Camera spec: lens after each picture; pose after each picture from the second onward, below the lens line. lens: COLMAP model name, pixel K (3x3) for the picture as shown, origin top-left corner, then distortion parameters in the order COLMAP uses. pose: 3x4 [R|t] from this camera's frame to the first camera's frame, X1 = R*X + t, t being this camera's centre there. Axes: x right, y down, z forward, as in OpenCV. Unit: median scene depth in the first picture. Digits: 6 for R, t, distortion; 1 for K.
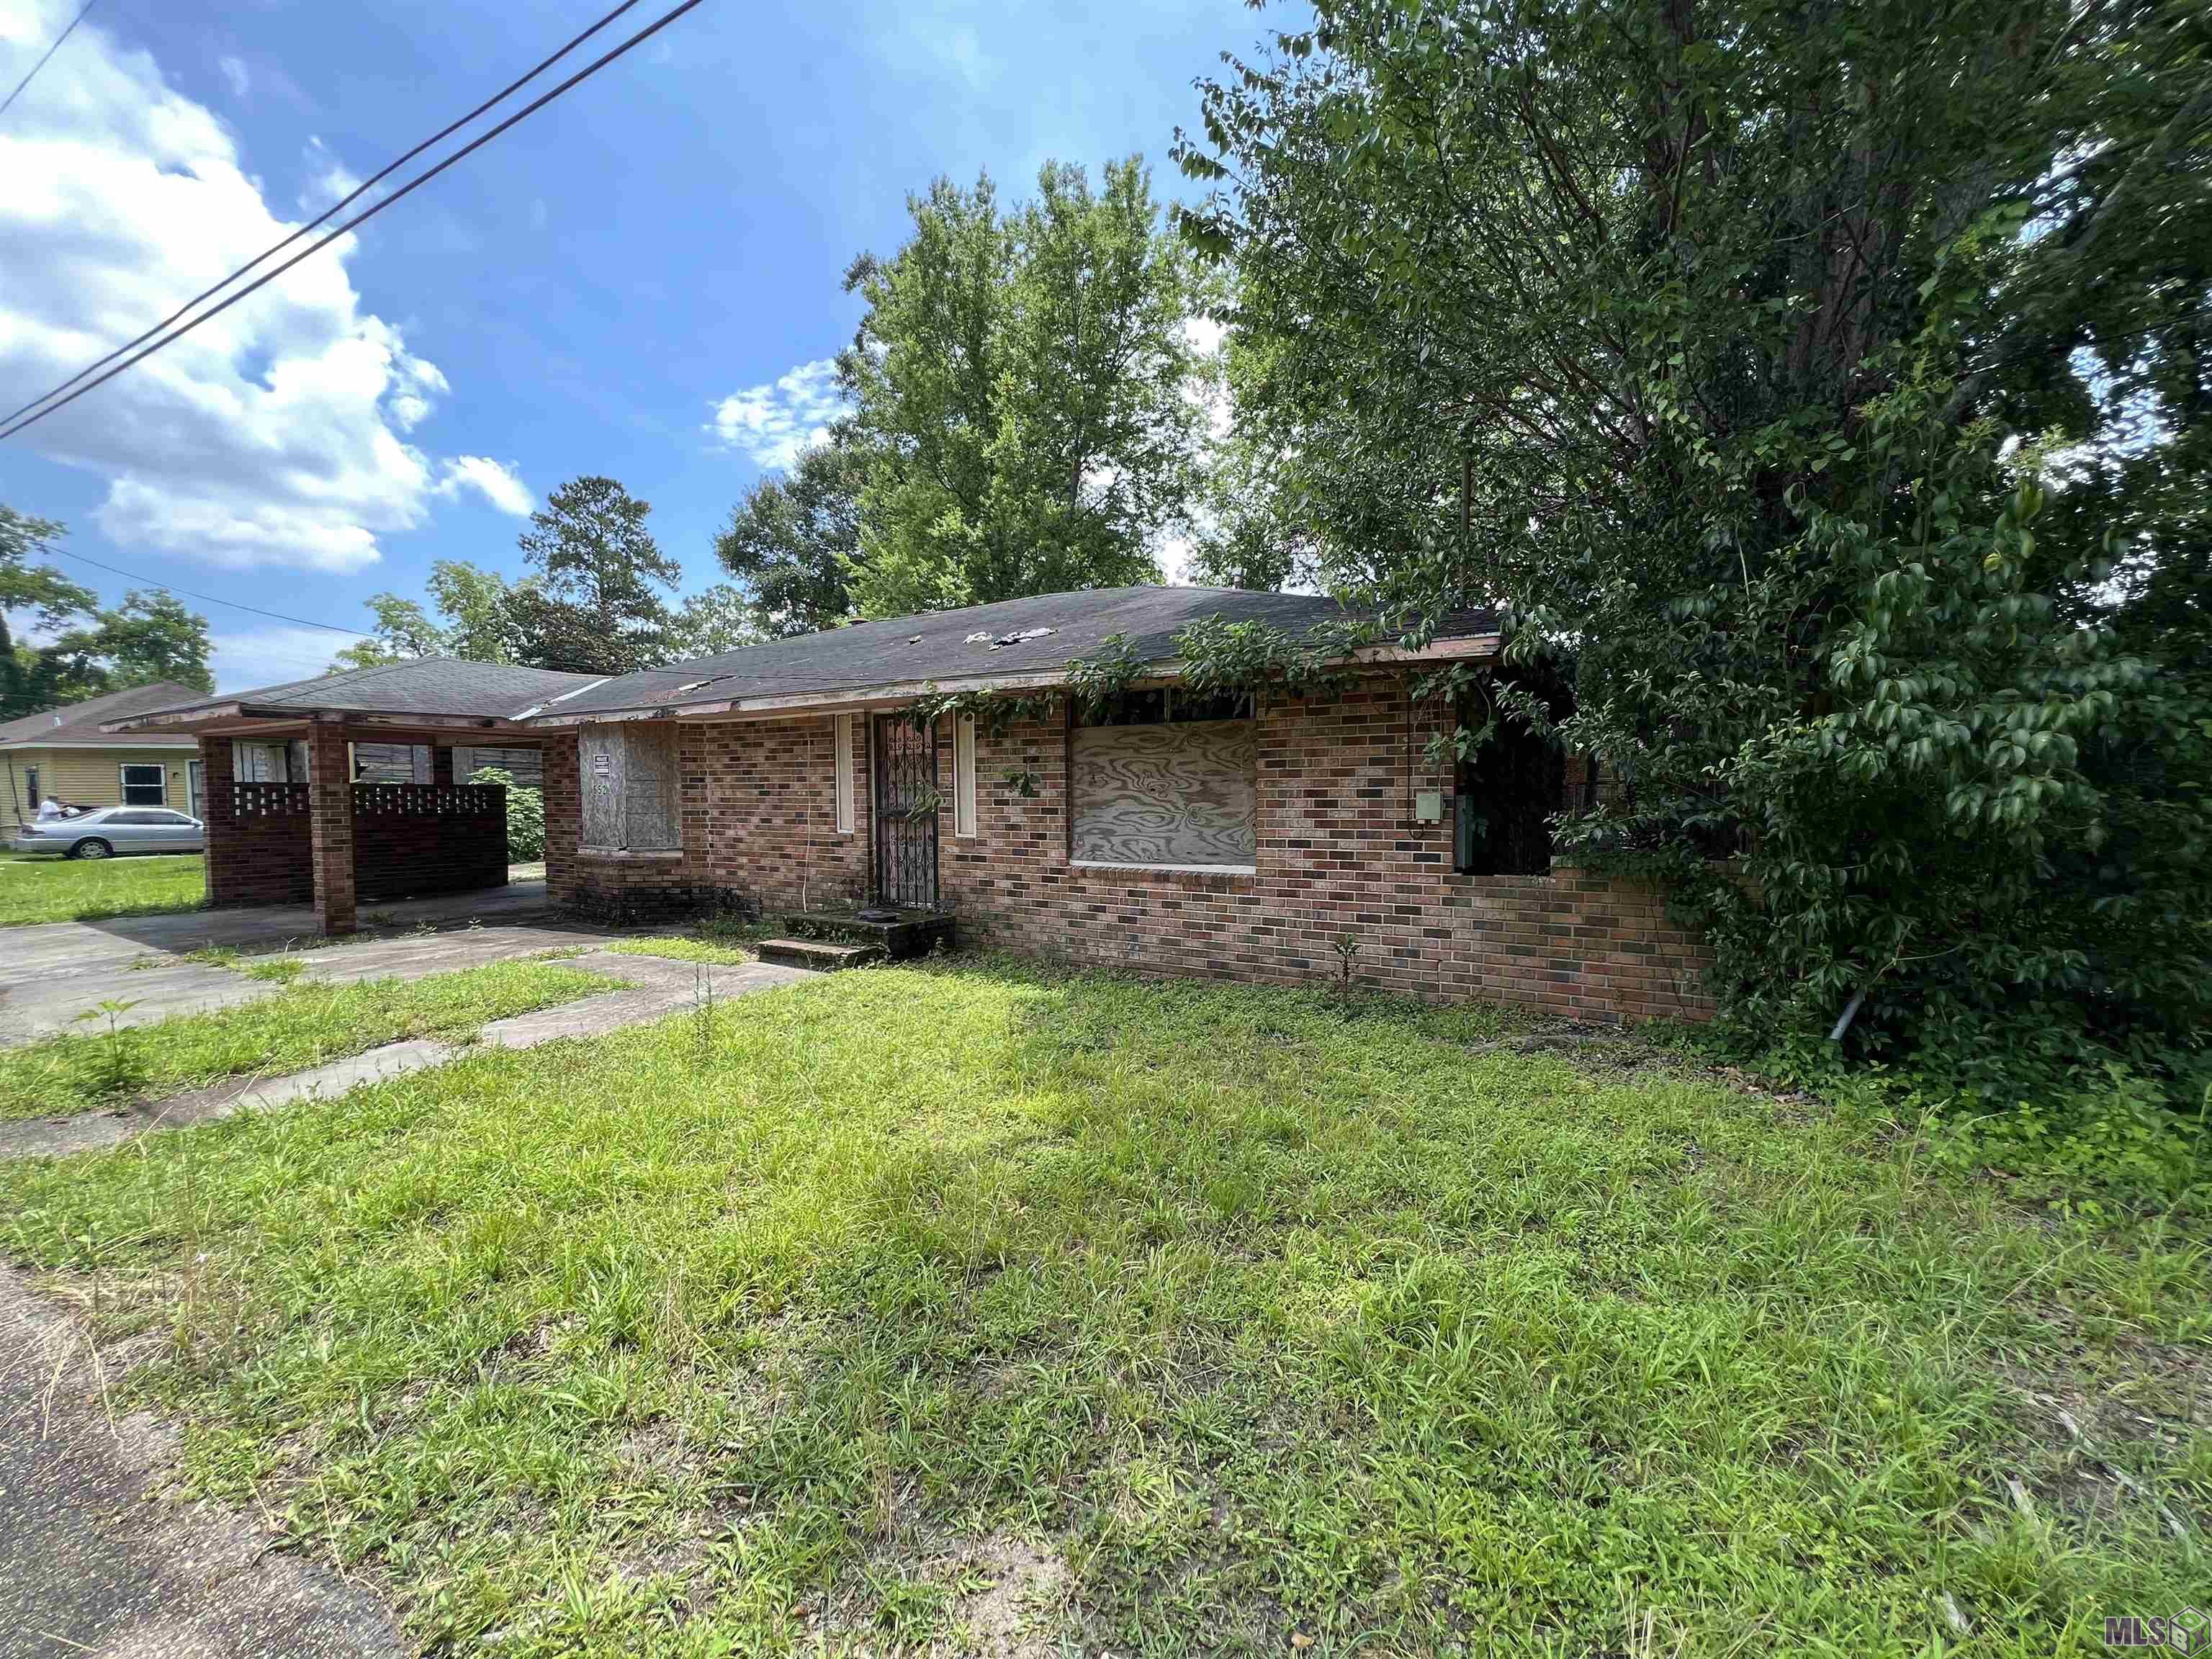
lens RADIAL K [[887.5, 0, 1106.9], [0, 887.5, 832.8], [0, 0, 1]] dist [-0.001194, 0.000517]
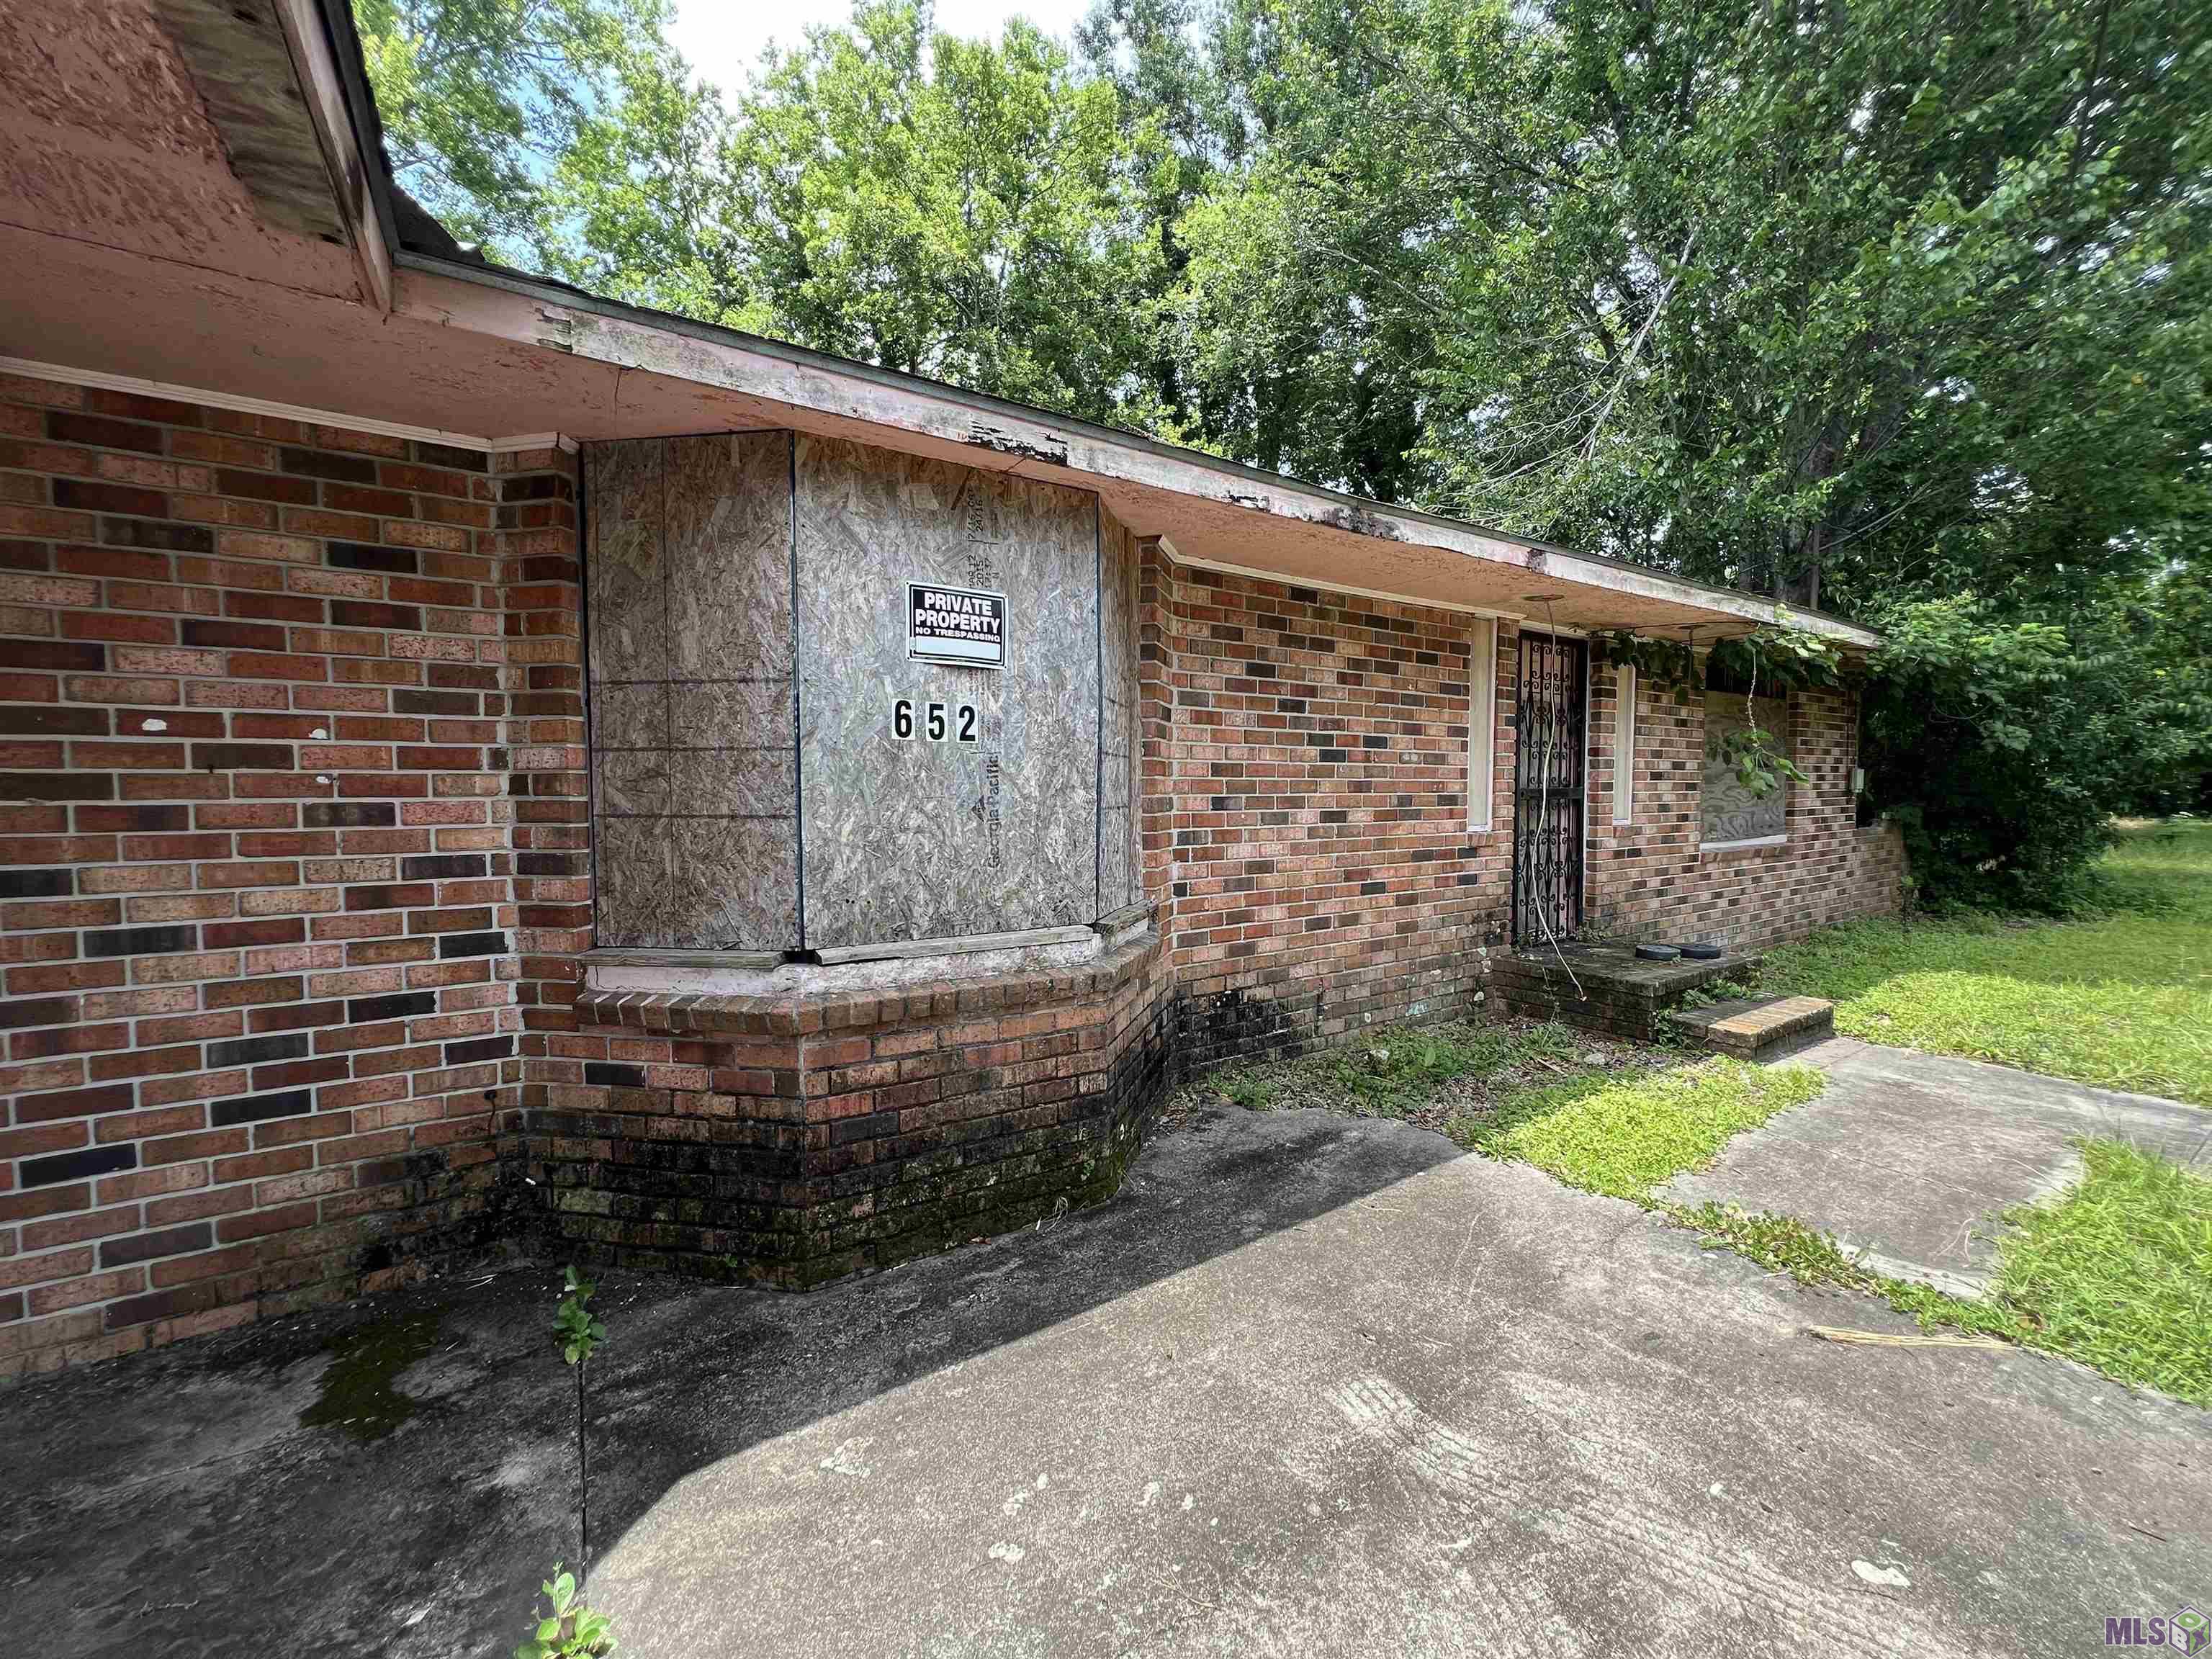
lens RADIAL K [[887.5, 0, 1110.3], [0, 887.5, 833.9], [0, 0, 1]] dist [-0.001194, 0.000517]
pose [[0.431351, -0.043075, 0.901155, -1.014762], [0.047335, 0.998564, 0.025073, -0.026020], [-0.900941, 0.031841, 0.432771, 1.094484]]
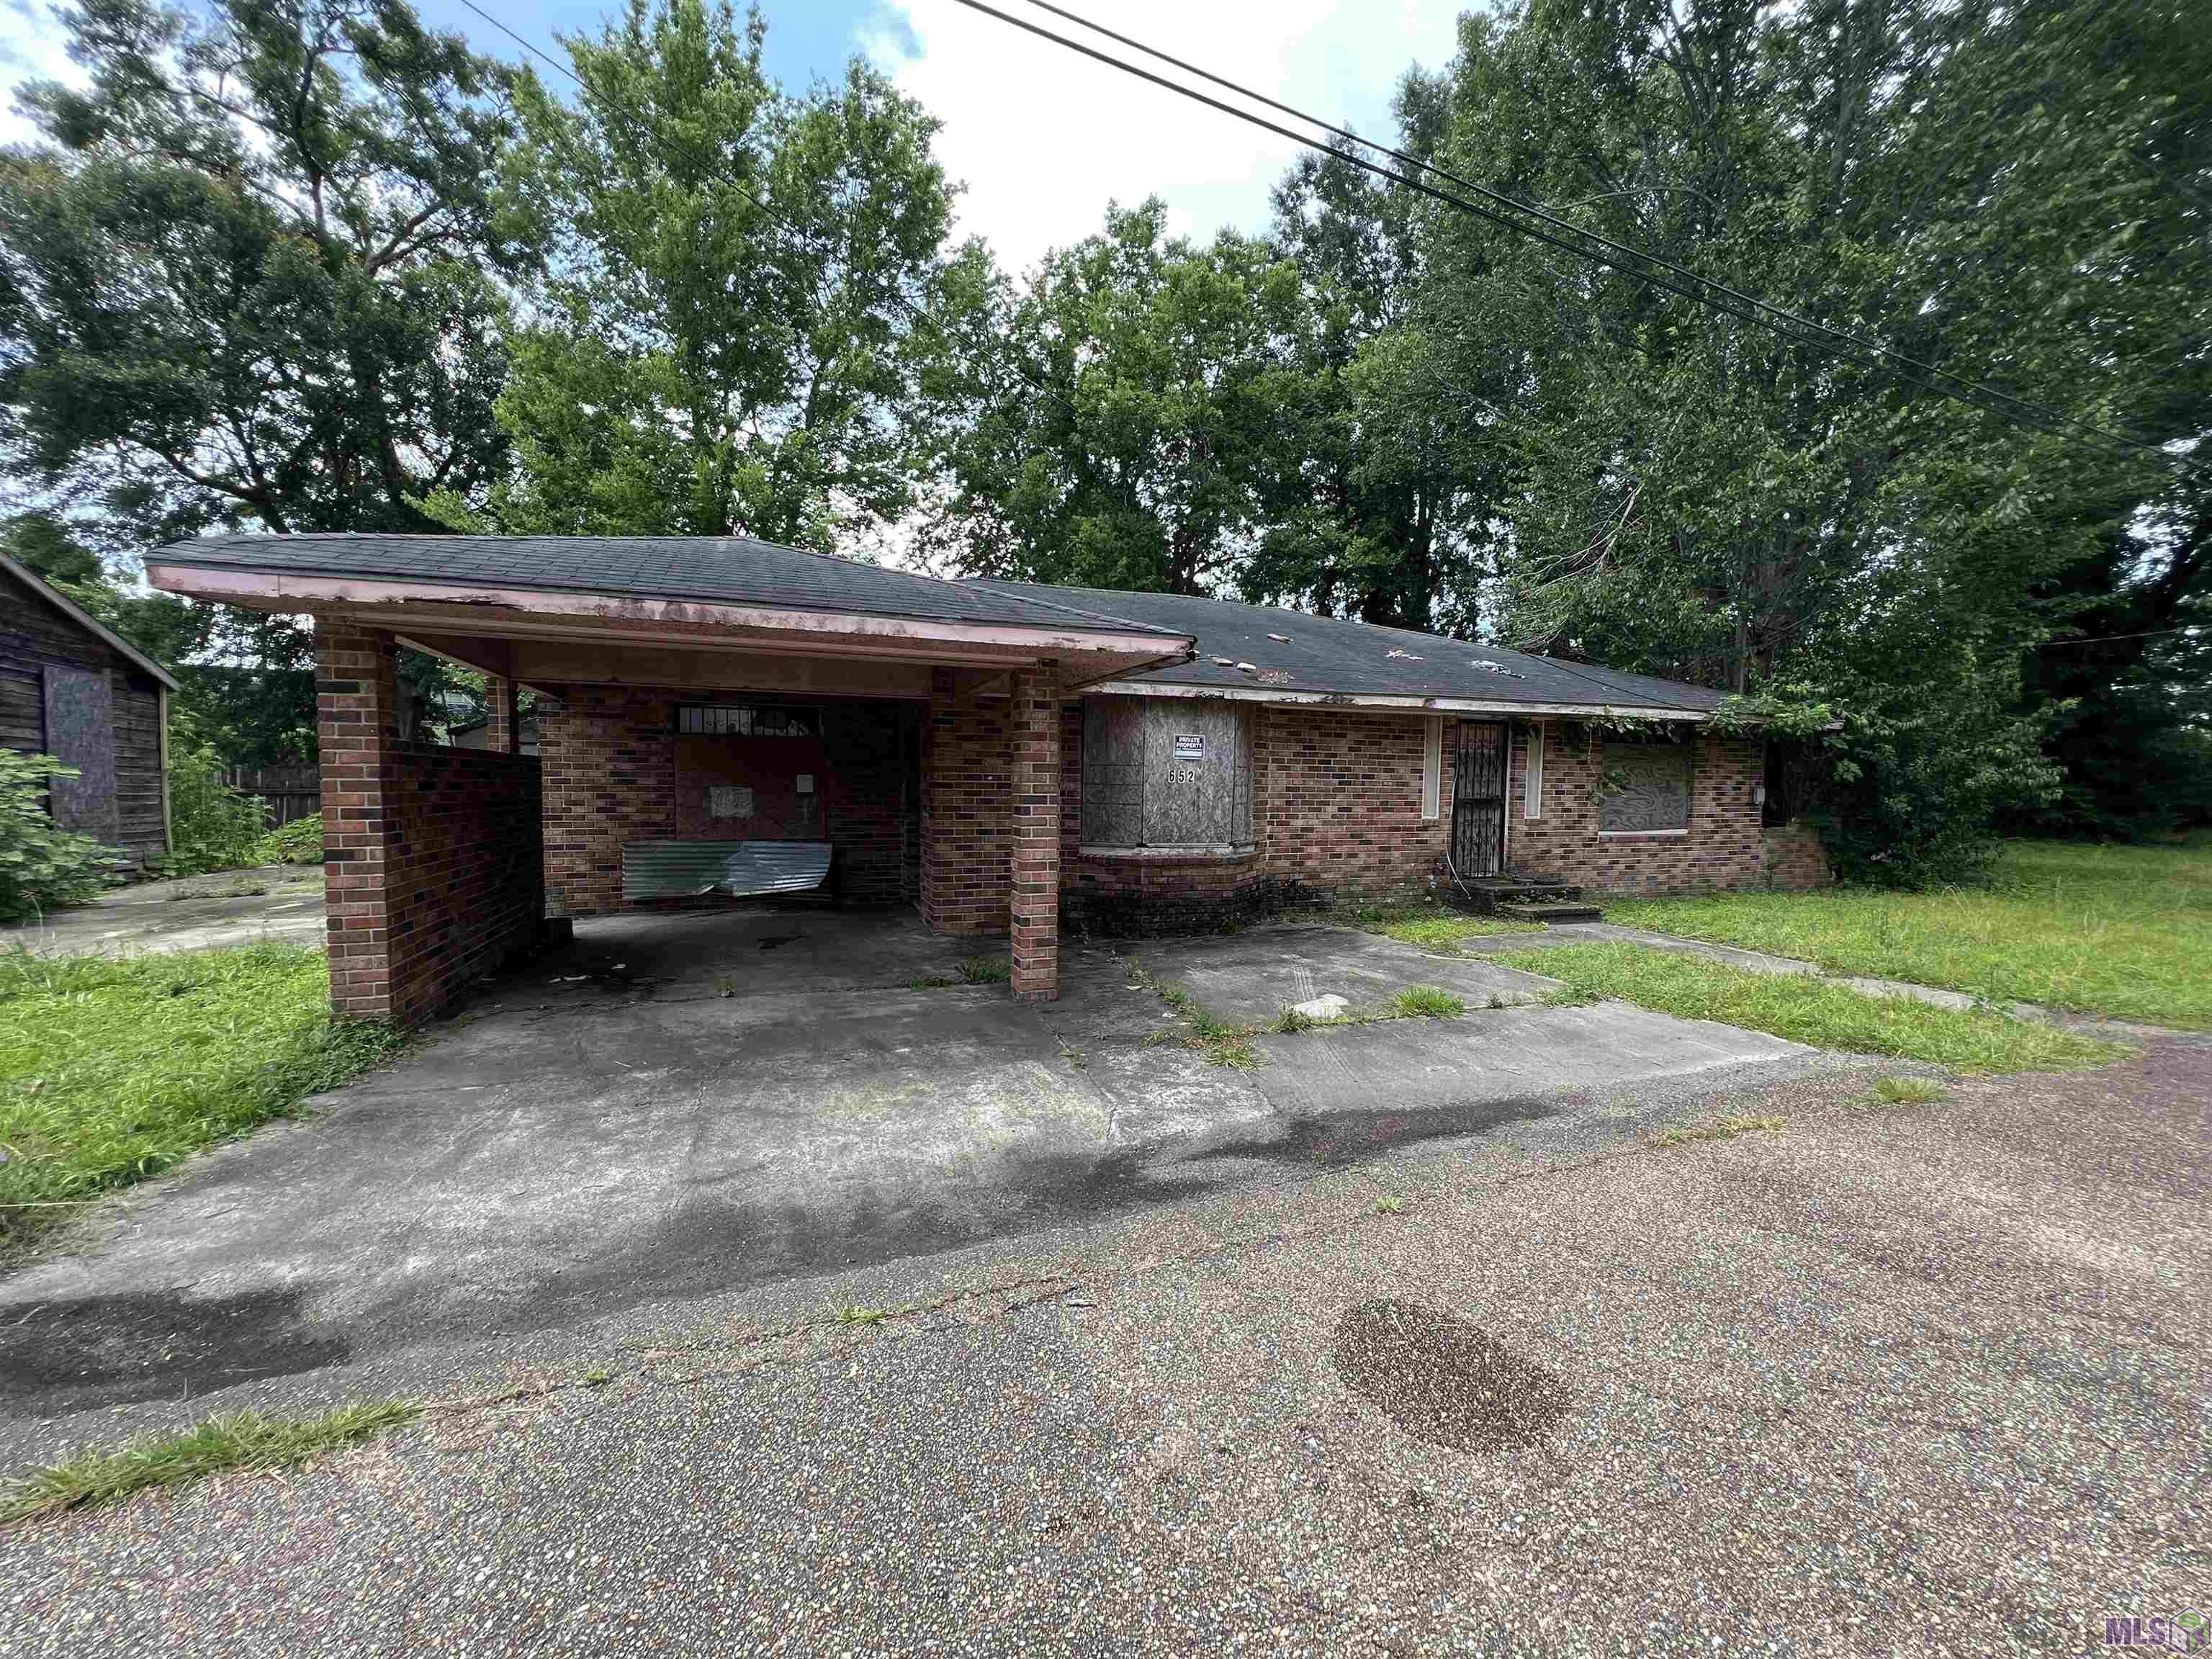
lens RADIAL K [[887.5, 0, 1110.3], [0, 887.5, 832.5], [0, 0, 1]] dist [-0.001194, 0.000517]
pose [[0.616464, -0.036244, 0.786549, -1.648439], [0.022638, 0.999343, 0.028307, -0.027022], [-0.787058, 0.000355, 0.616879, 0.696917]]
